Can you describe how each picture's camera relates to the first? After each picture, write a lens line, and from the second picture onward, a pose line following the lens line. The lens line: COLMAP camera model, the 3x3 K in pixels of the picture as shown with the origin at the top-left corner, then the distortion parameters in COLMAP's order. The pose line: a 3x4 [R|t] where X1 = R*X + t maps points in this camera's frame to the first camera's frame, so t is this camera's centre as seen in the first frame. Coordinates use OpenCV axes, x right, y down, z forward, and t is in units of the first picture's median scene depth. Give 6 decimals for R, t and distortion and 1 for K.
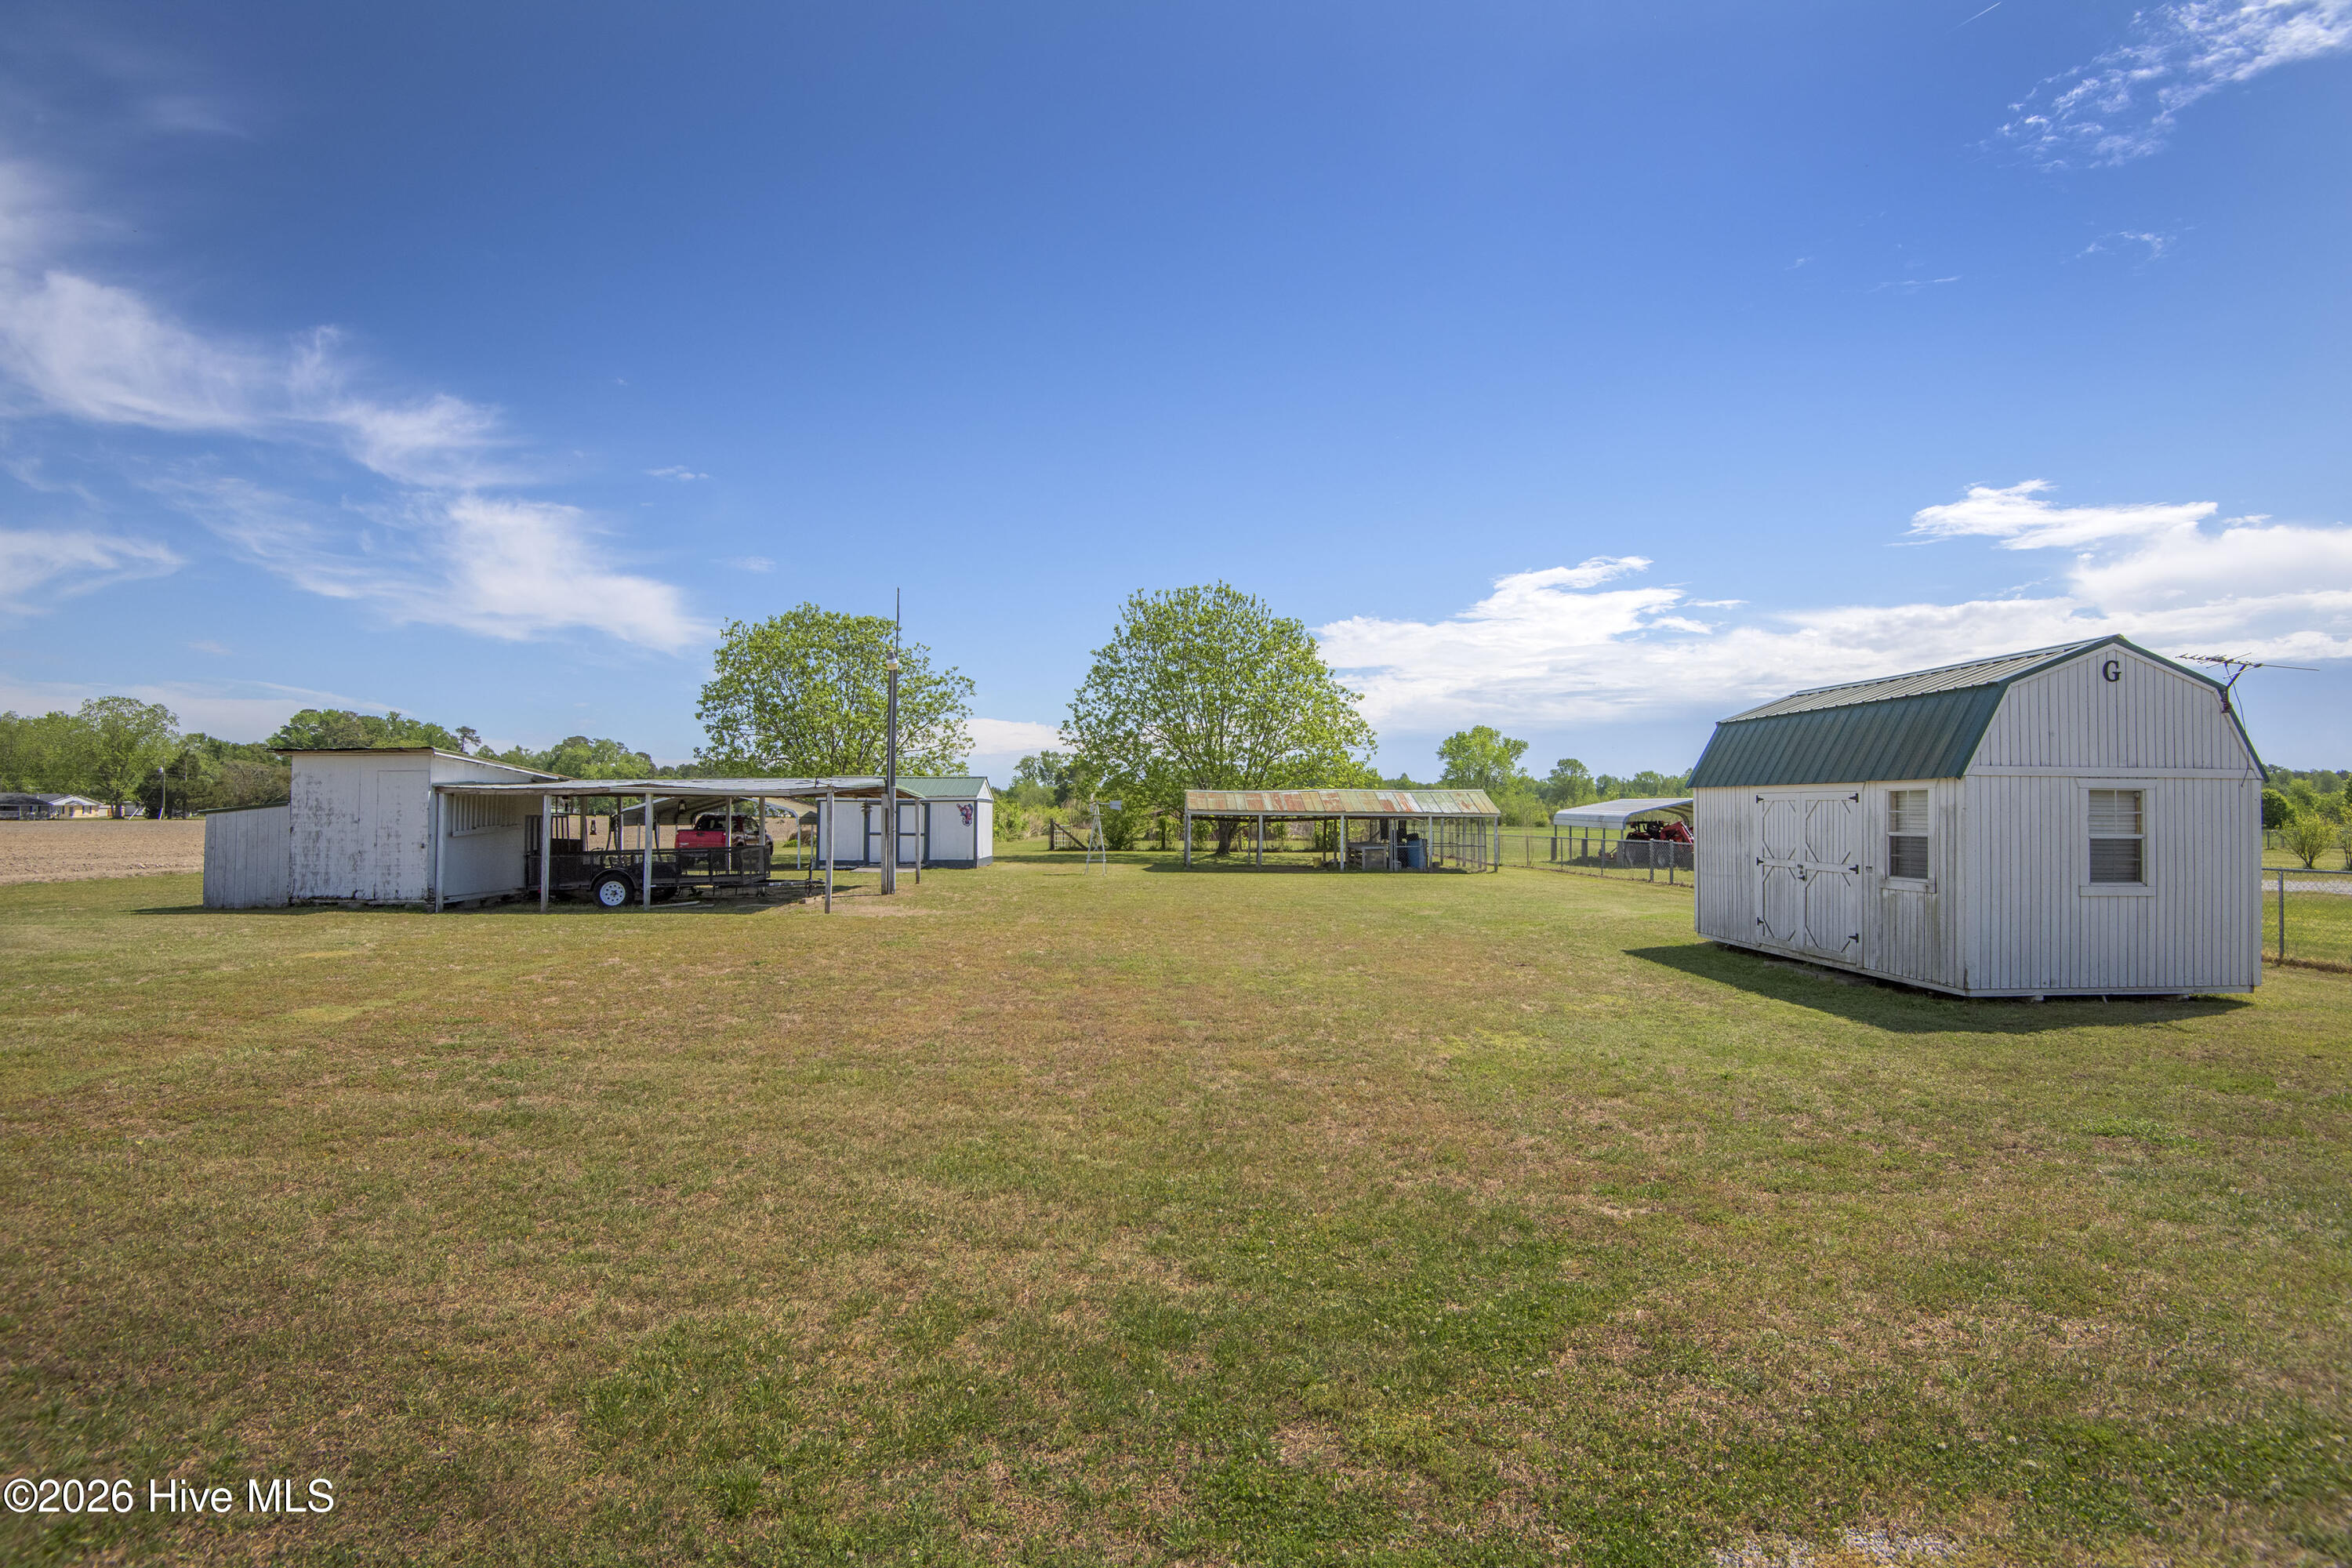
lens RADIAL K [[1106.9, 0, 1174.4], [0, 1106.9, 751.0], [0, 0, 1]] dist [-0.029435, -0.004154]
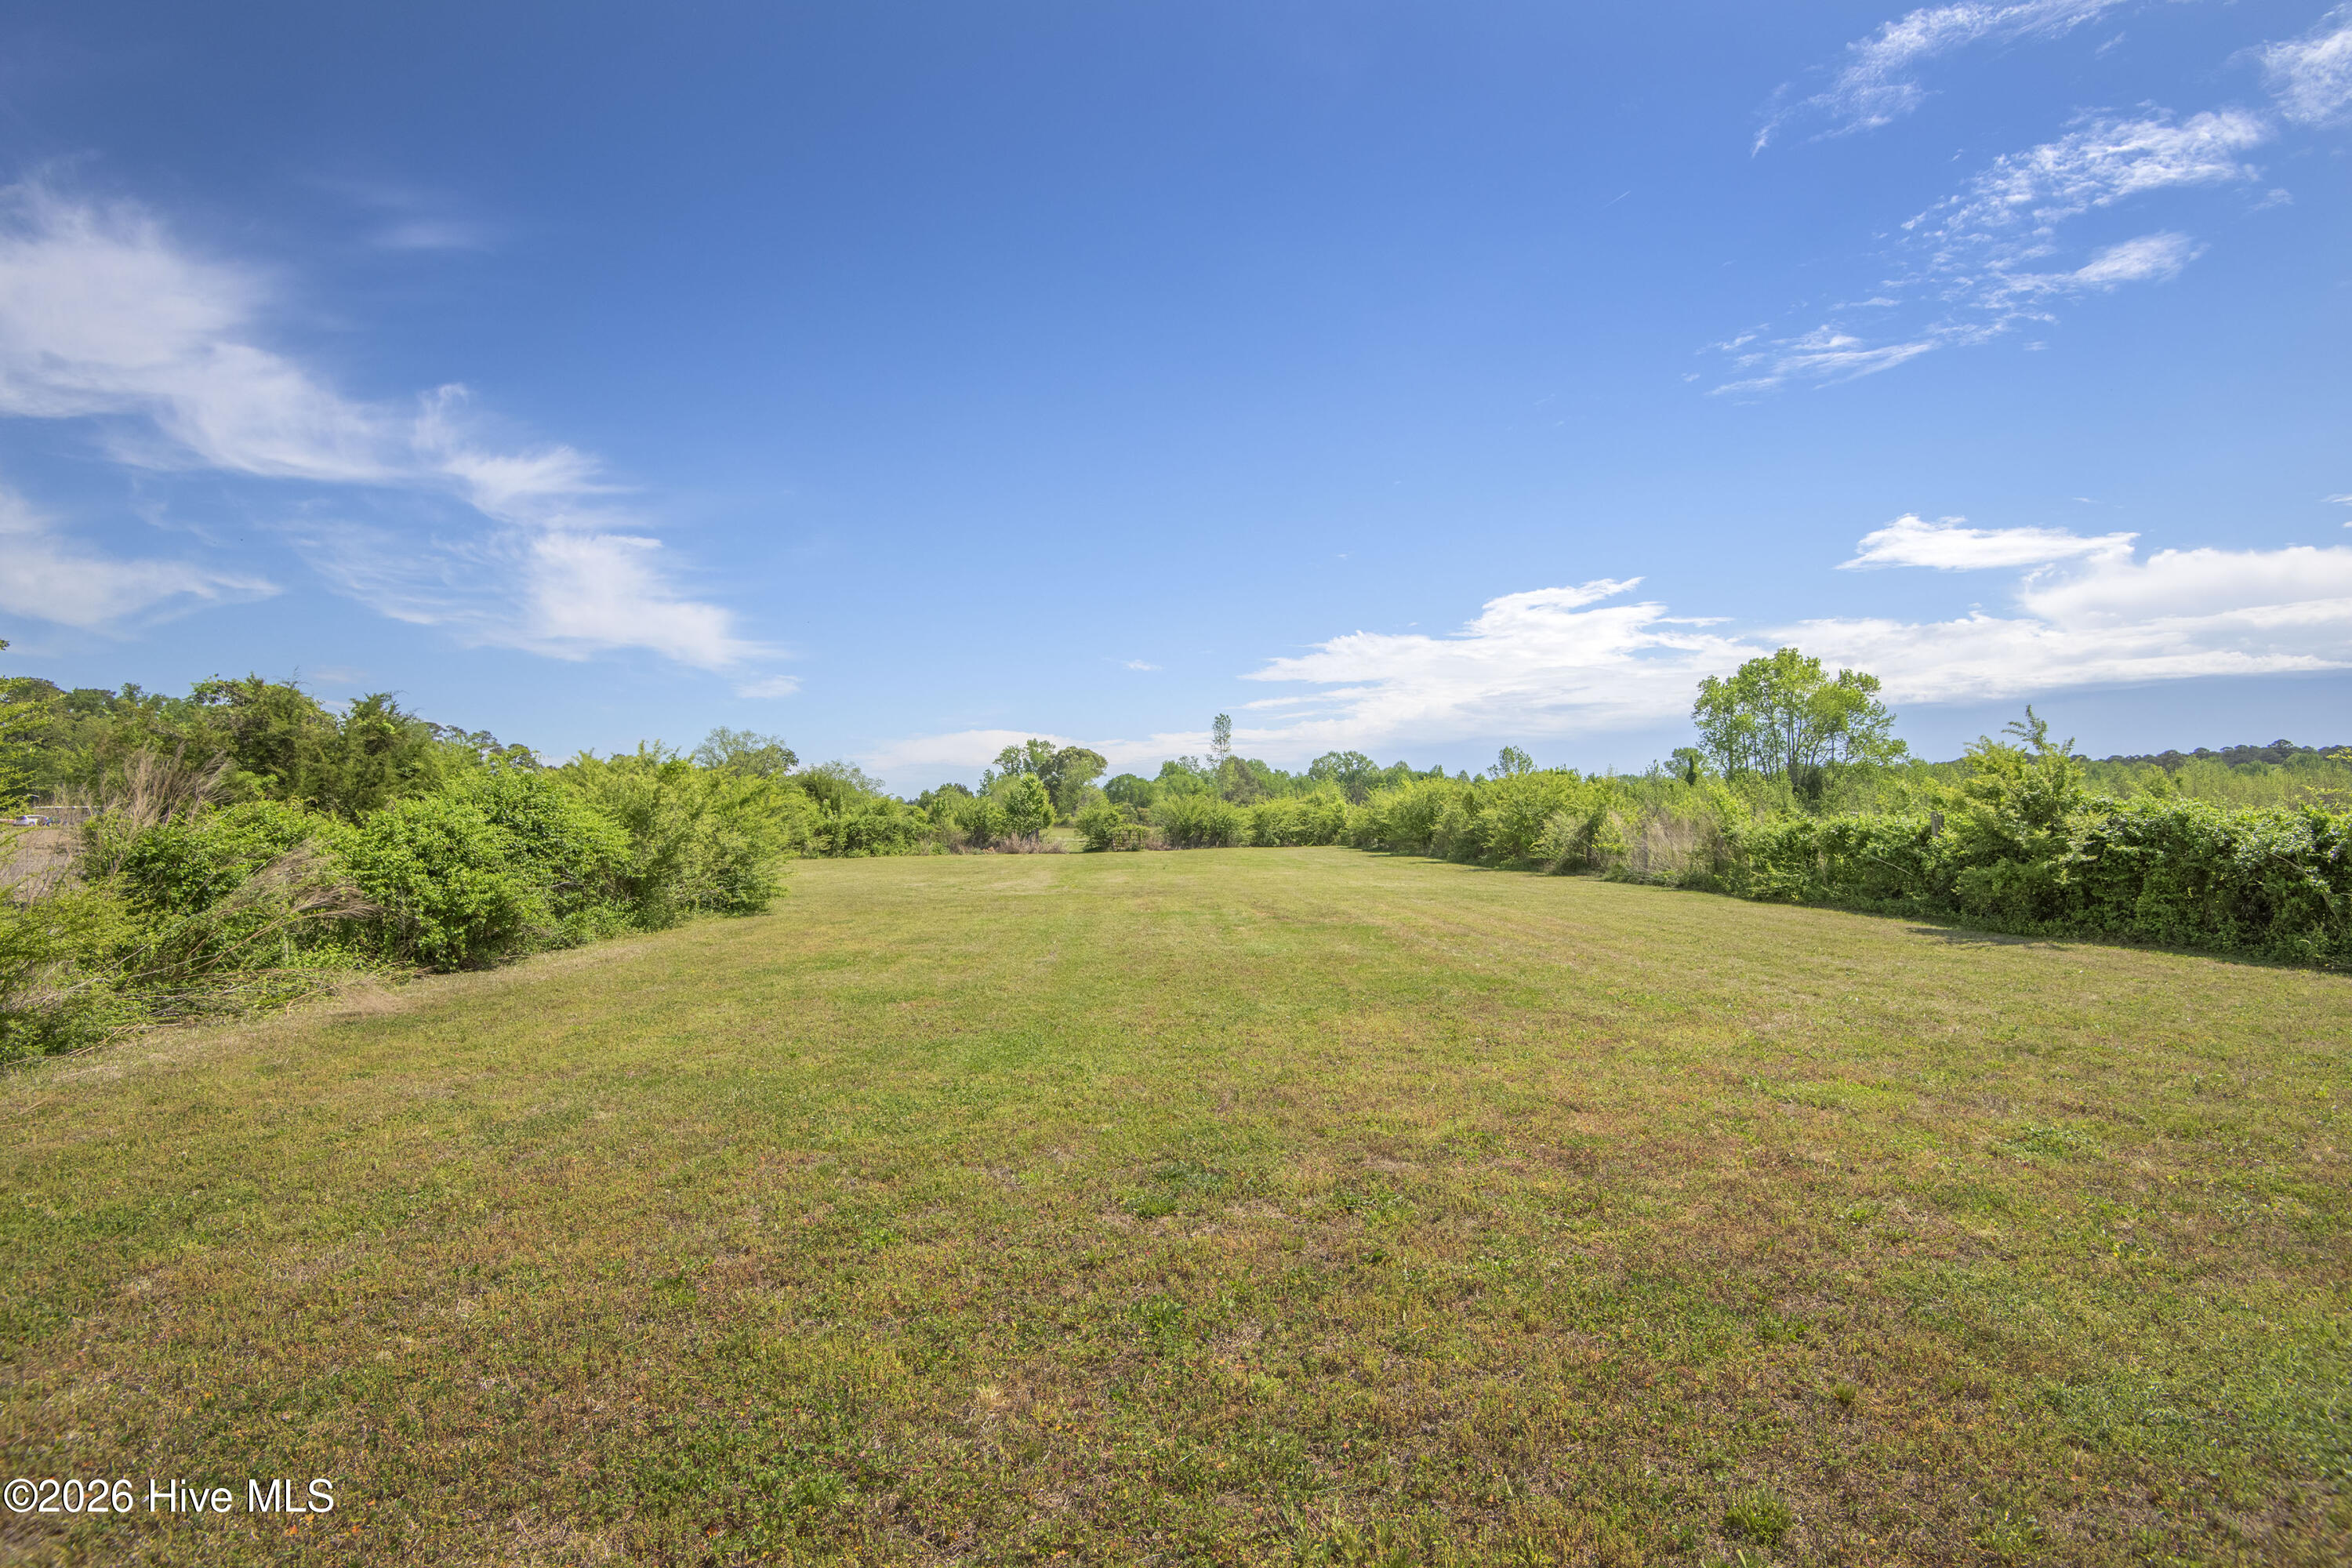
lens RADIAL K [[1106.9, 0, 1118.9], [0, 1106.9, 849.3], [0, 0, 1]] dist [-0.029435, -0.004154]
pose [[0.998992, 0.000560, -0.044877, -0.076068], [0.002905, 0.997018, 0.077109, 0.014645], [0.044787, -0.077162, 0.996012, -0.358167]]
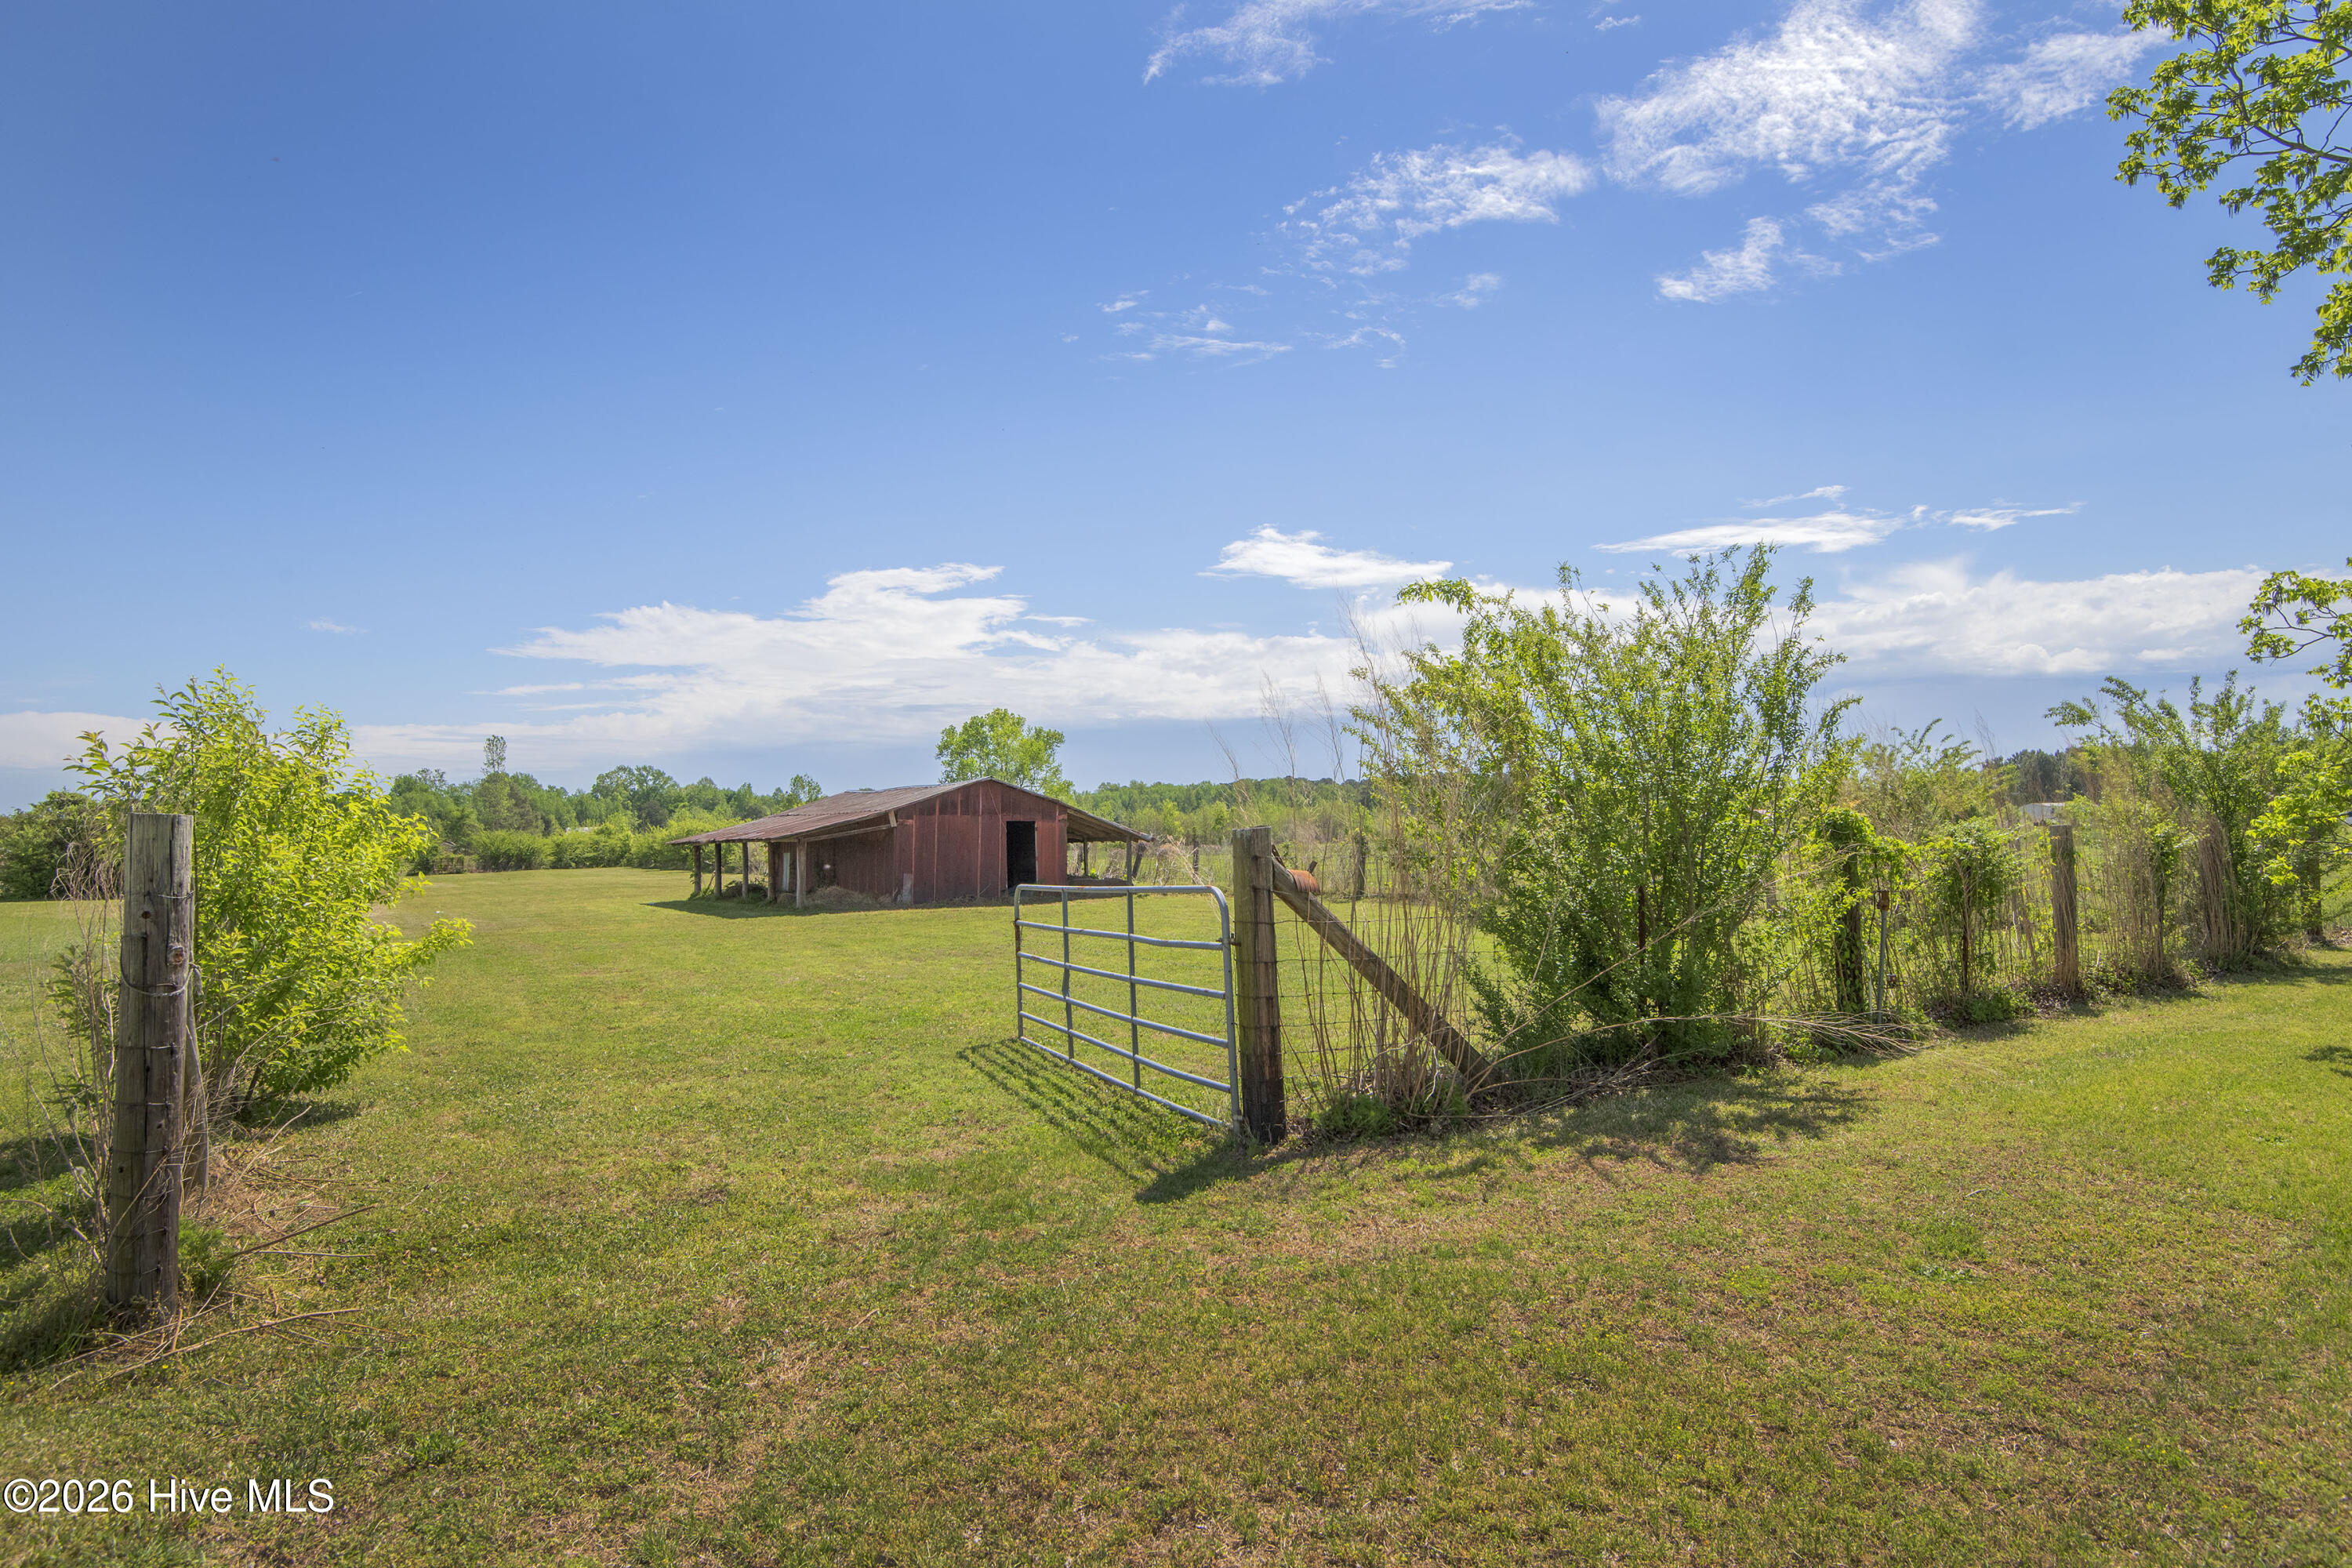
lens RADIAL K [[1309.0, 0, 1180.7], [0, 1309.0, 740.9], [0, 0, 1]] dist [0.003476, -0.006016]
pose [[0.857280, 0.019637, 0.514476, -0.025336], [-0.009228, 0.999698, -0.022782, -0.004250], [-0.514767, 0.014783, 0.857202, -0.137573]]
